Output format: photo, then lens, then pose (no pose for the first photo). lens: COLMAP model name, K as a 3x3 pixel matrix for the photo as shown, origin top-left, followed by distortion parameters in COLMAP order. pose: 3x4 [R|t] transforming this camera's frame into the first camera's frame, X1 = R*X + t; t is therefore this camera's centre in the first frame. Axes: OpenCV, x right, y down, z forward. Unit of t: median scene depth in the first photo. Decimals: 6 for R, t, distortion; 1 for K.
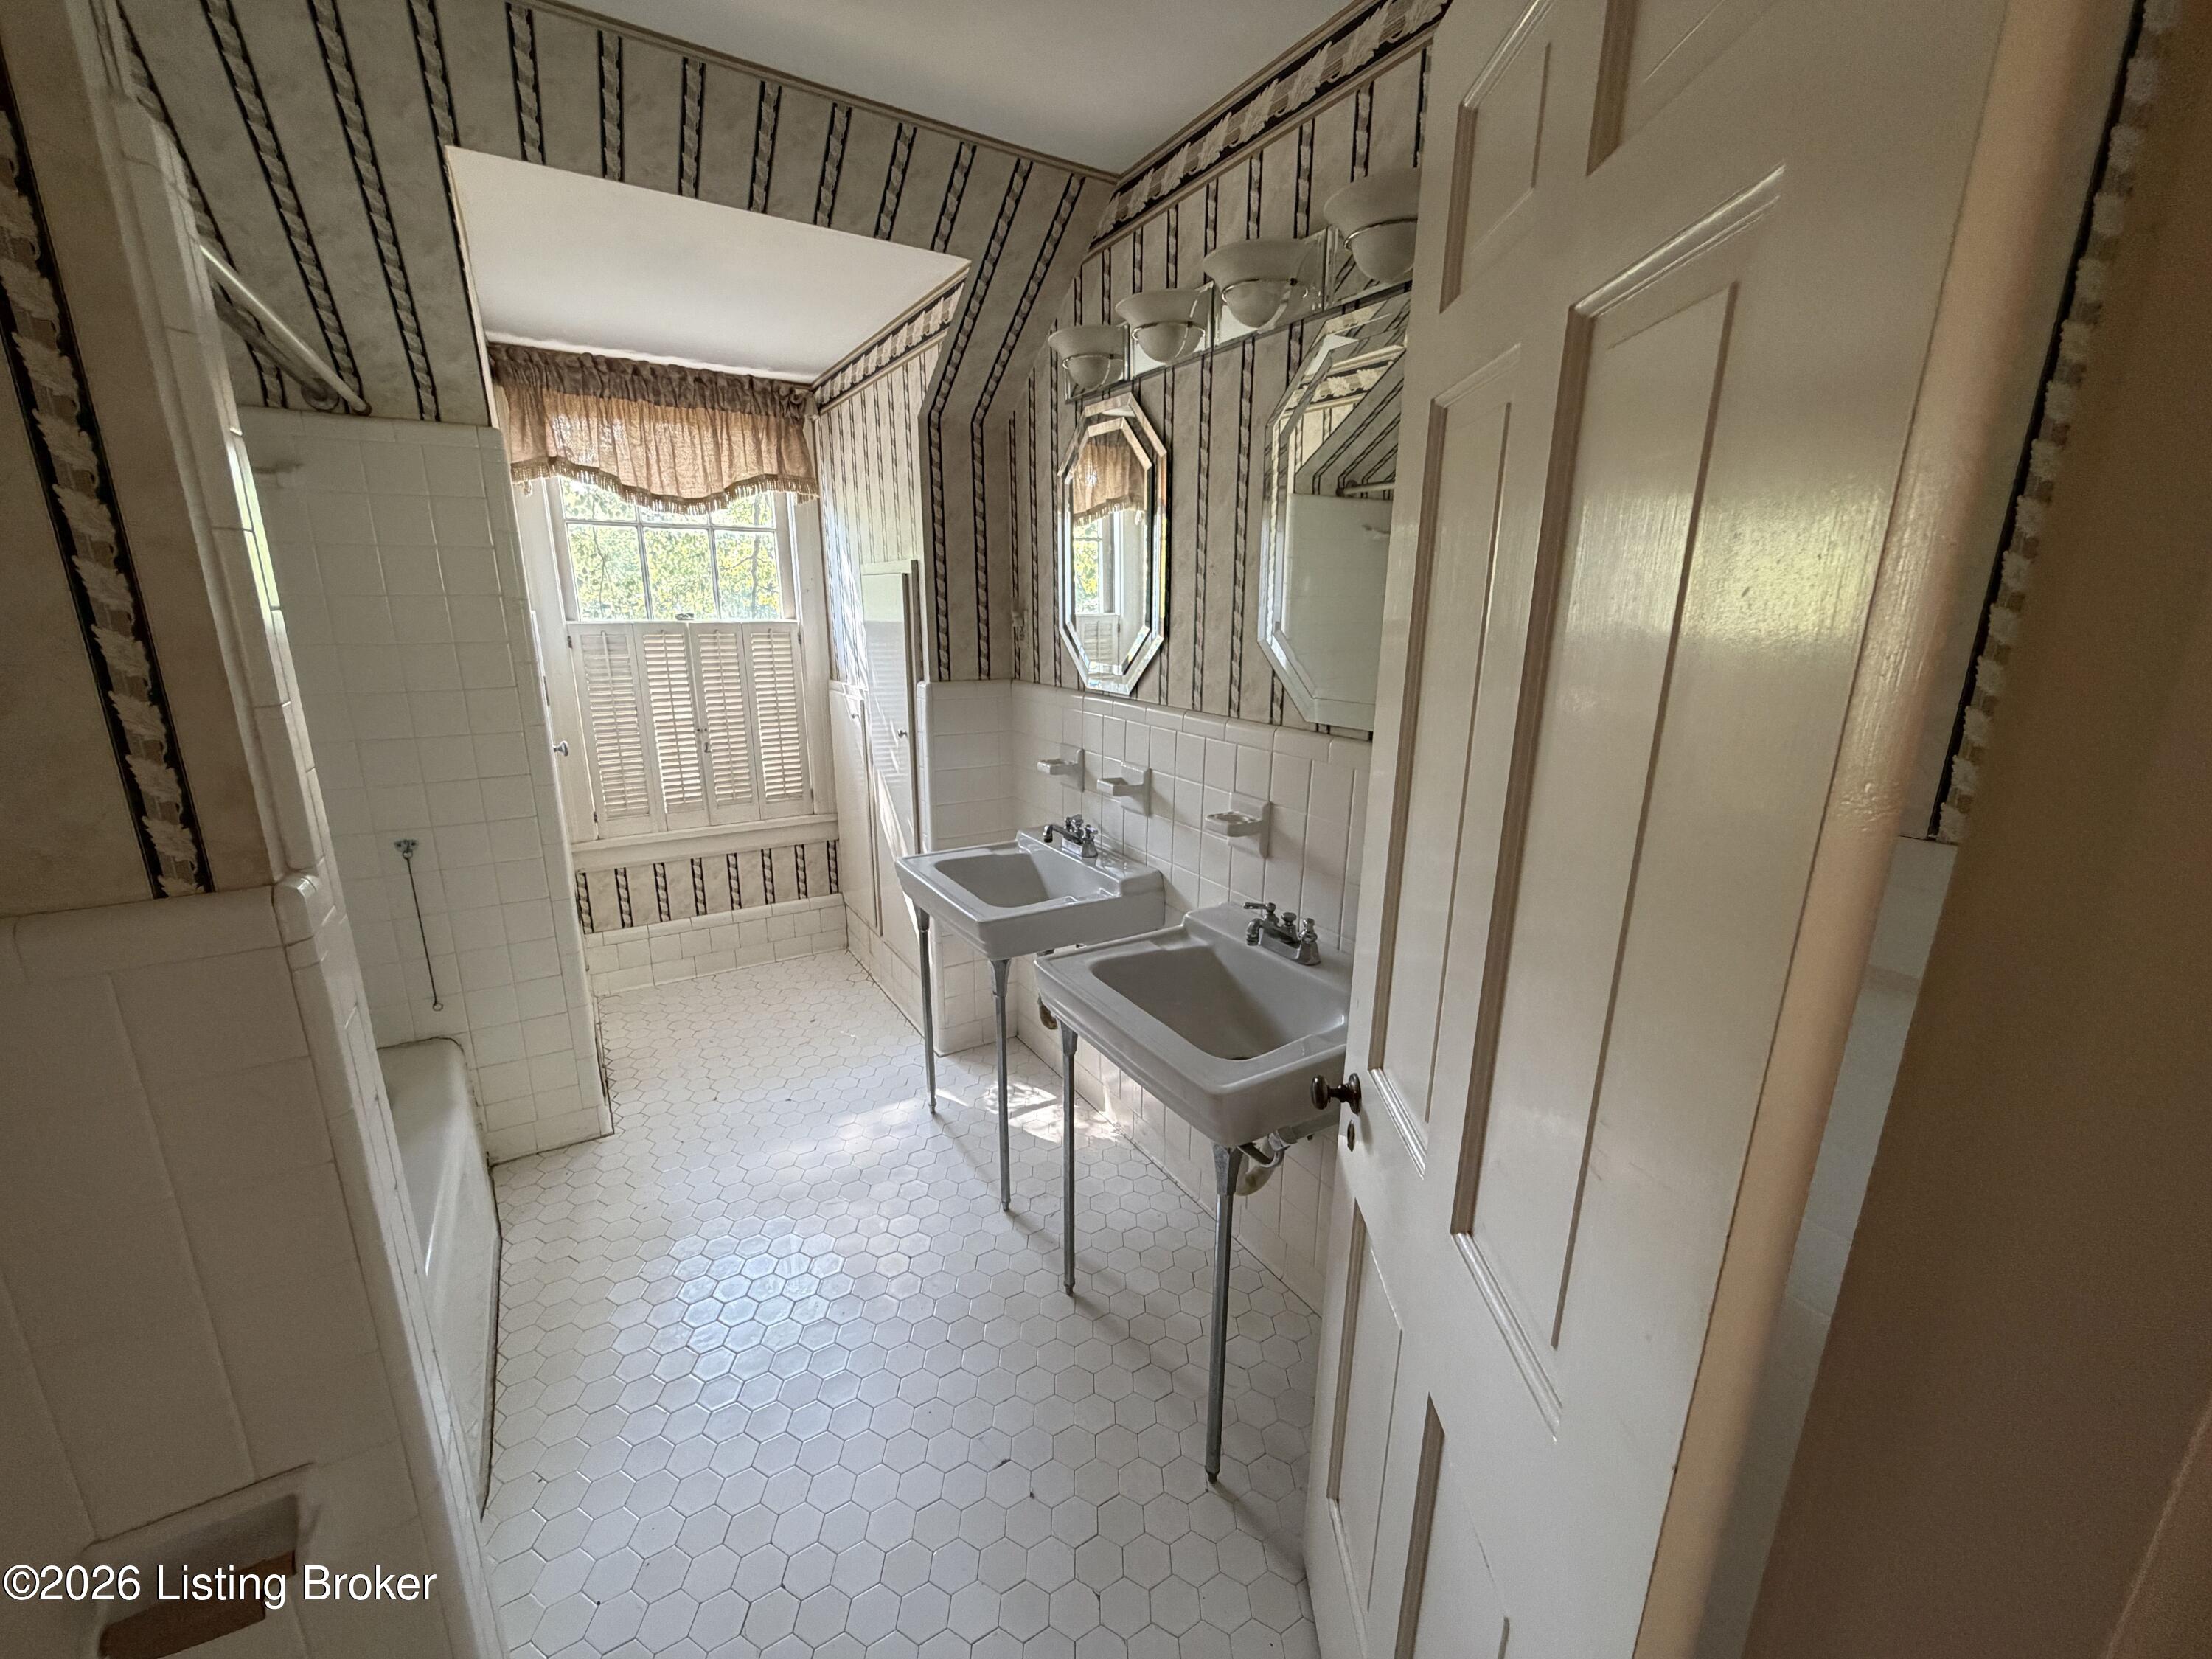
lens RADIAL K [[882.7, 0, 1104.9], [0, 882.7, 830.2], [0, 0, 1]] dist [0.002066, -0.000145]
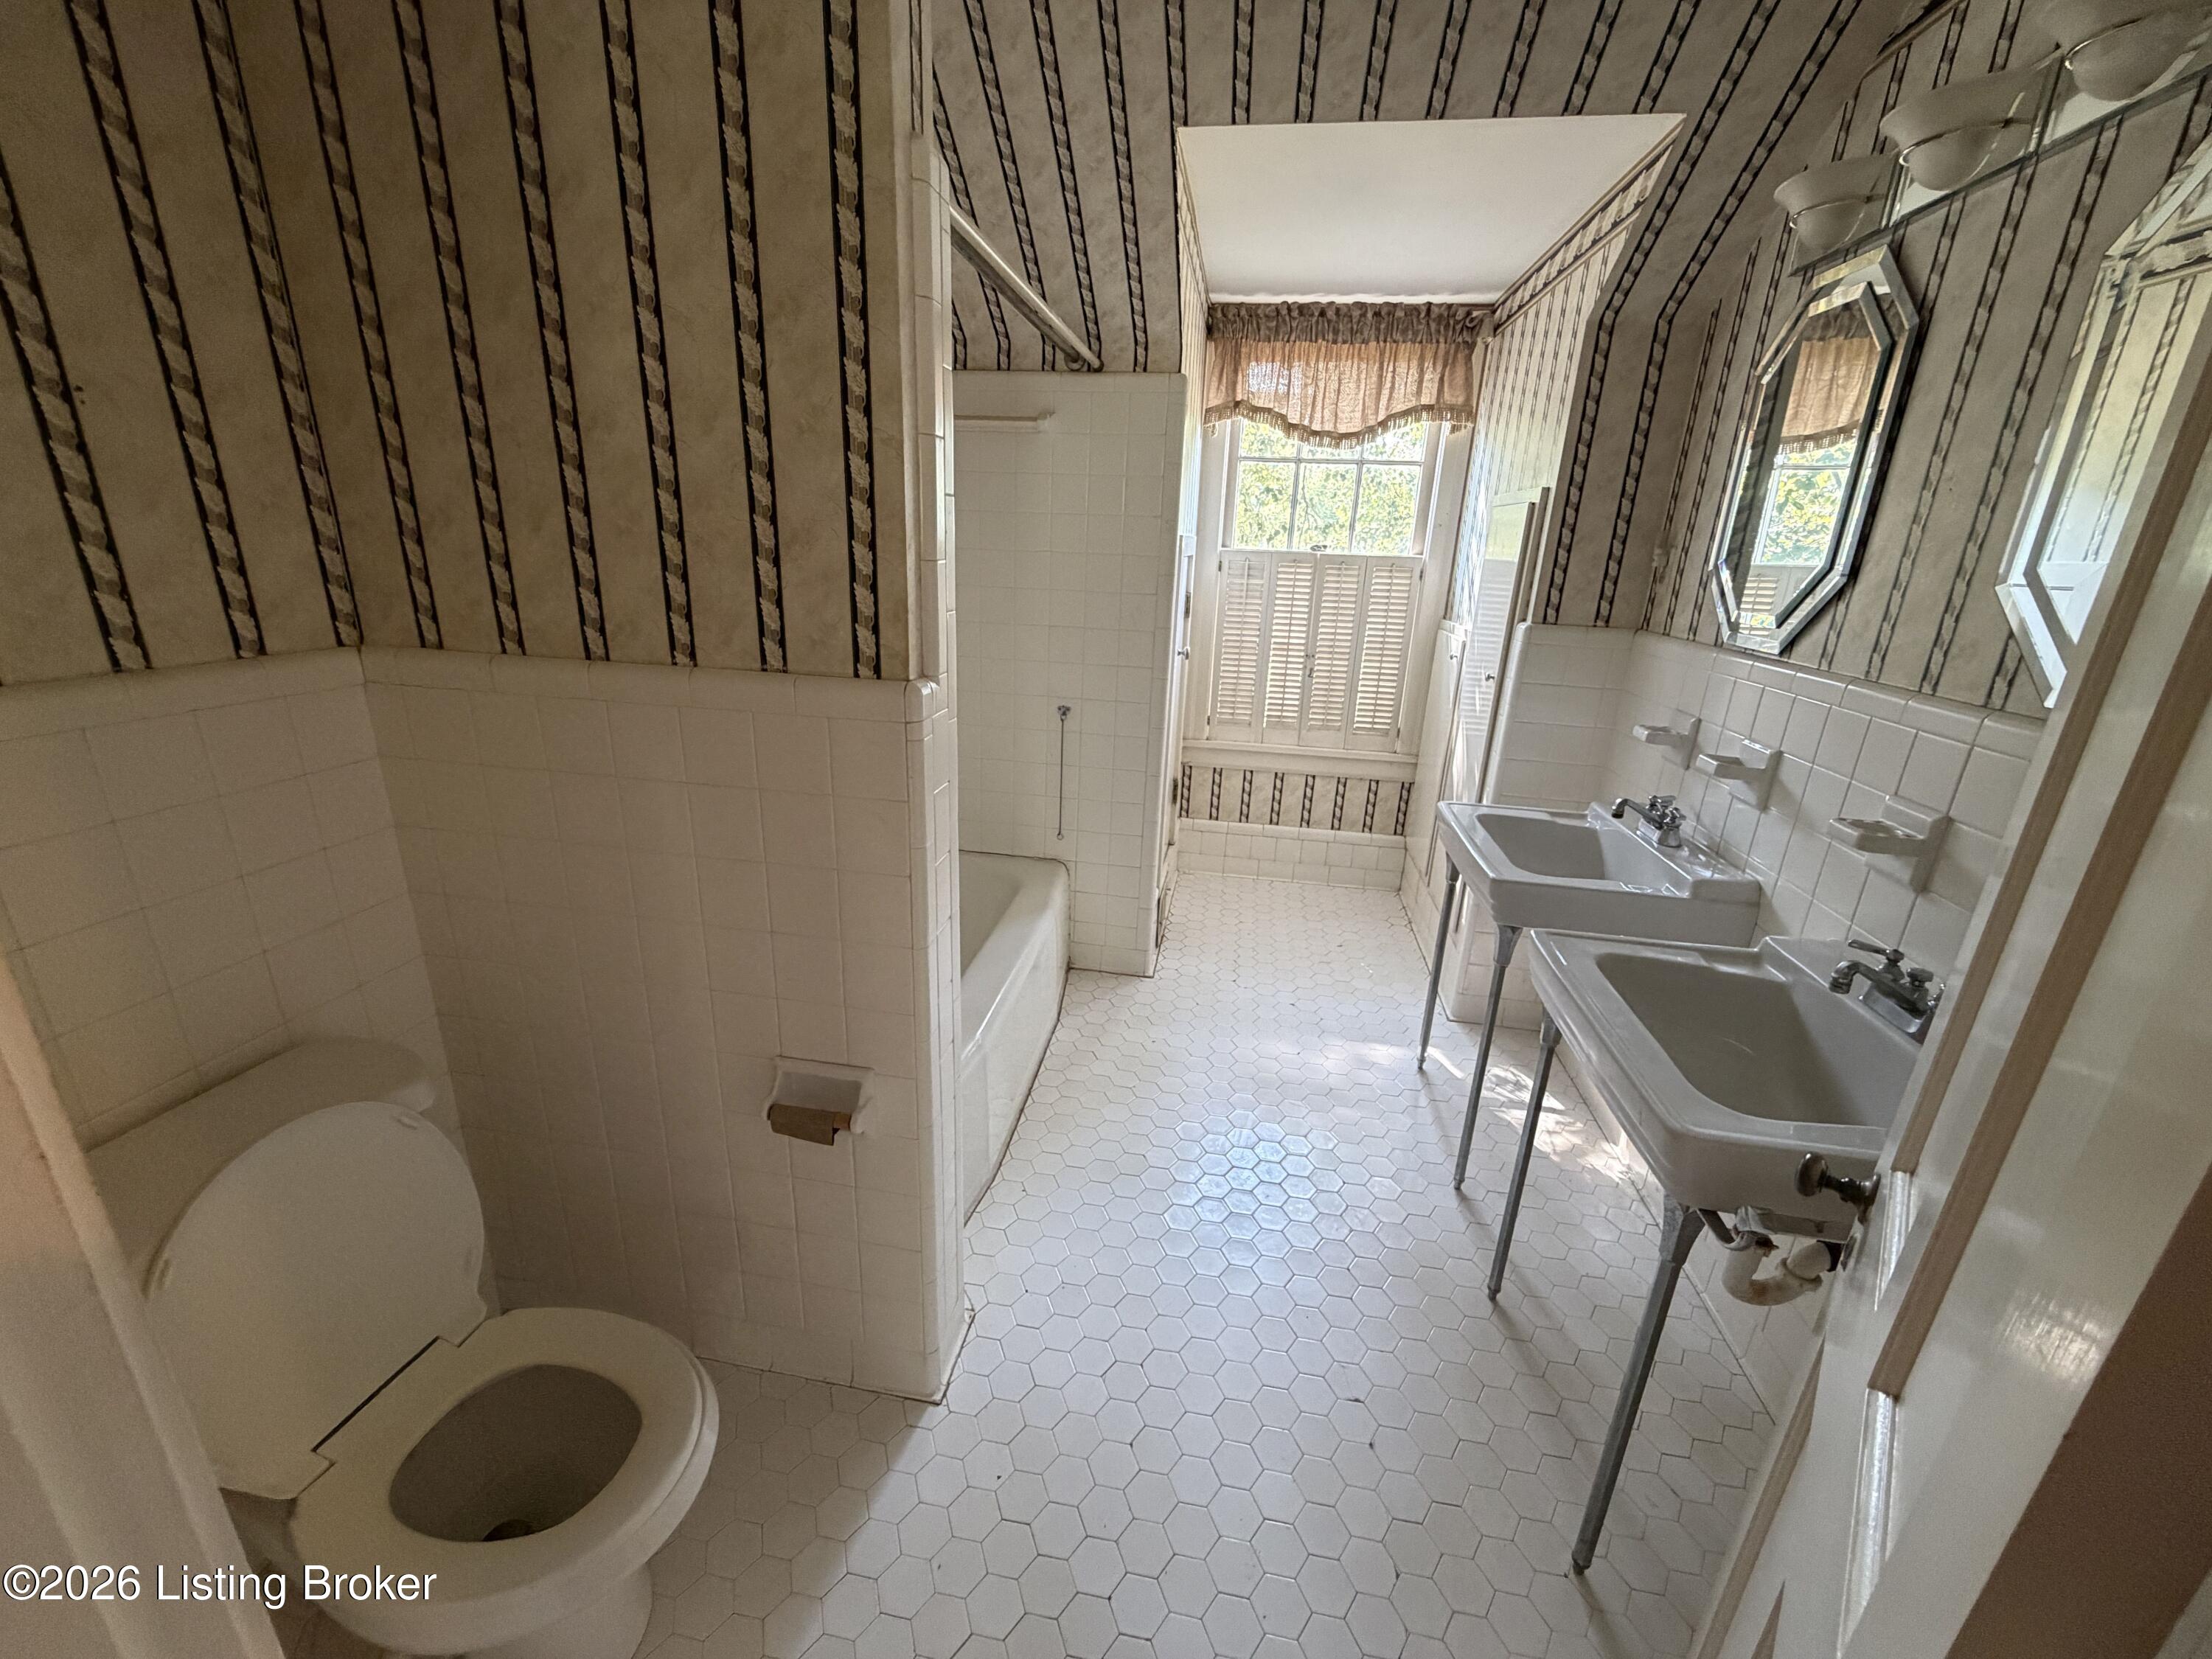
lens RADIAL K [[882.7, 0, 1101.0], [0, 882.7, 828.7], [0, 0, 1]] dist [0.002066, -0.000145]
pose [[0.753427, 0.226956, -0.617121, 0.095251], [-0.196759, 0.973356, 0.117748, 0.022859], [0.627402, 0.032710, 0.778008, 0.021751]]
